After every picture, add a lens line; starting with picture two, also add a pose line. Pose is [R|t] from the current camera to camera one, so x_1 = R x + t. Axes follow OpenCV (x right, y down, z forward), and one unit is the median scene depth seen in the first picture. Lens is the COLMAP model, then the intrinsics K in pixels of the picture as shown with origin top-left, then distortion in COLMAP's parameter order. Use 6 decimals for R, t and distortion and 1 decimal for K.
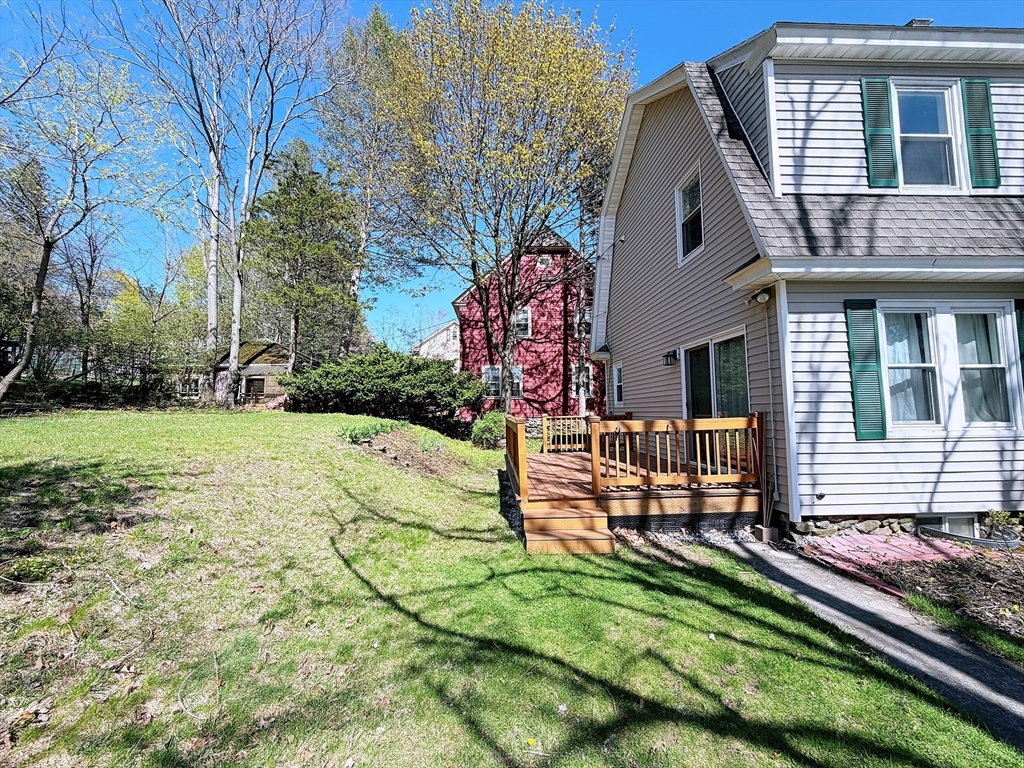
lens RADIAL K [[409.3, 0, 510.4], [0, 409.3, 386.7], [0, 0, 1]] dist [0.008233, -0.000199]
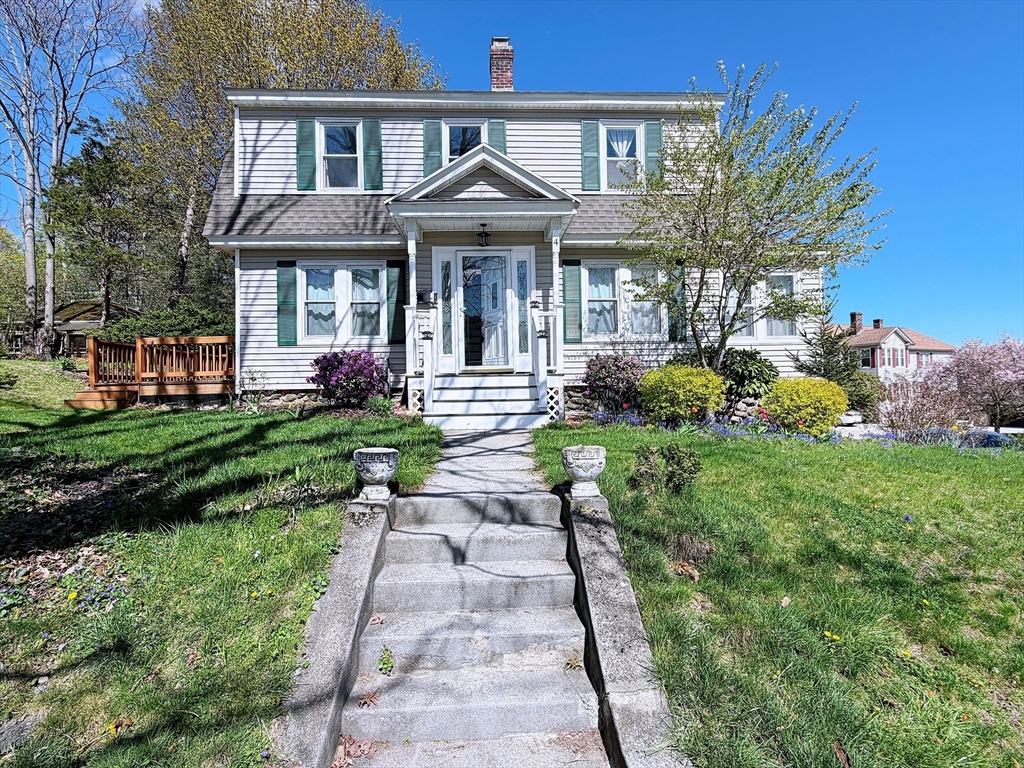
lens RADIAL K [[482.9, 0, 510.4], [0, 482.9, 383.9], [0, 0, 1]] dist [0.010349, 0.001064]
pose [[0.999962, -0.008527, -0.001591, 1.678084], [0.008594, 0.998792, 0.048380, 0.184319], [0.001177, -0.048392, 0.998828, -0.907205]]
